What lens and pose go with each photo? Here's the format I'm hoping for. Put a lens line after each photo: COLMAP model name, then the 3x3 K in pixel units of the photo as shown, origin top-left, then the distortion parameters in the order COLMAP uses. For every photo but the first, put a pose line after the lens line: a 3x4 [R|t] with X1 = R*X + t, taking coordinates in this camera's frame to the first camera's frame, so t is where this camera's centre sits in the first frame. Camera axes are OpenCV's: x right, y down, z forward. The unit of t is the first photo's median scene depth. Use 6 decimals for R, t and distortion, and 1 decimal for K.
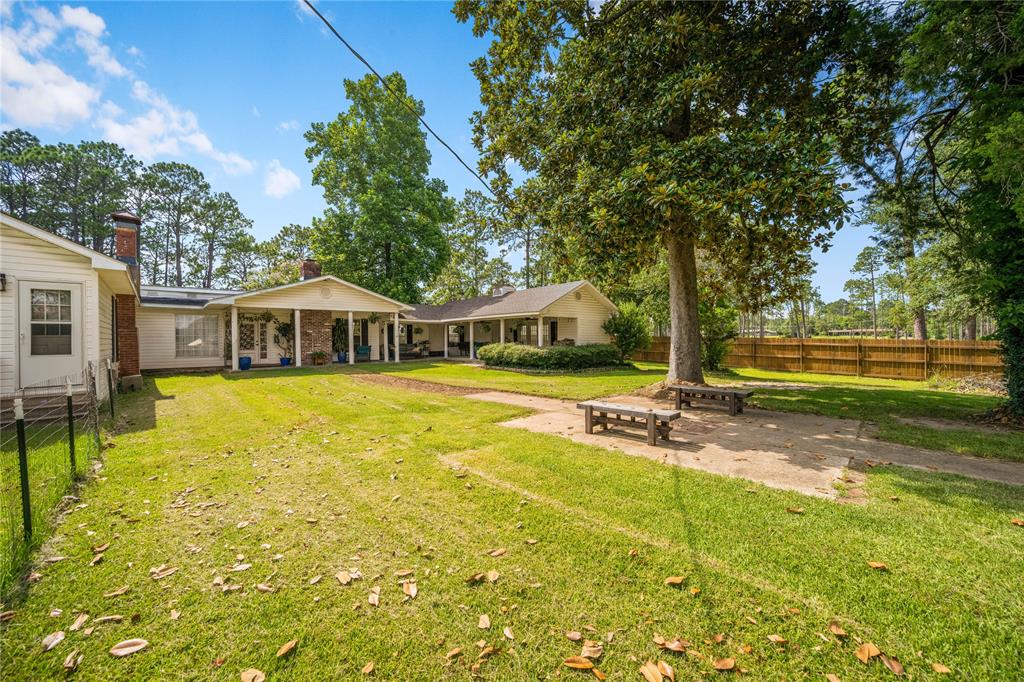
lens RADIAL K [[409.8, 0, 512.5], [0, 409.8, 338.4], [0, 0, 1]] dist [-0.001539, -0.000274]
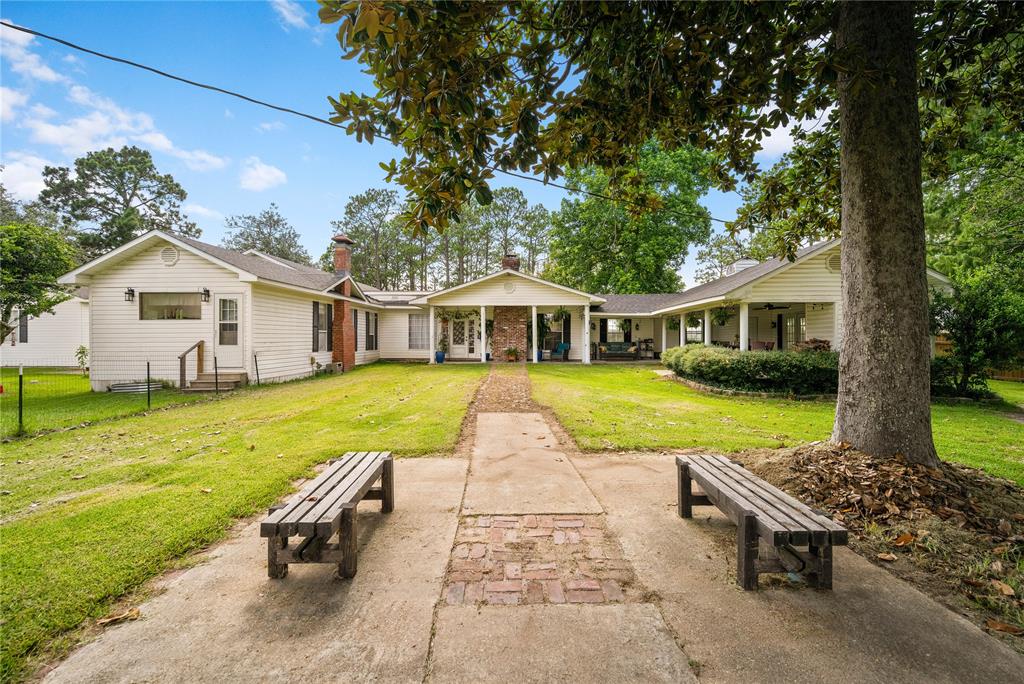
lens RADIAL K [[438.0, 0, 512.6], [0, 438.0, 337.8], [0, 0, 1]] dist [-0.000495, -0.000040]
pose [[0.705925, 0.013407, -0.708160, 0.305756], [-0.008515, 0.999909, 0.010443, -0.004146], [0.708235, -0.001341, 0.705975, 0.294087]]
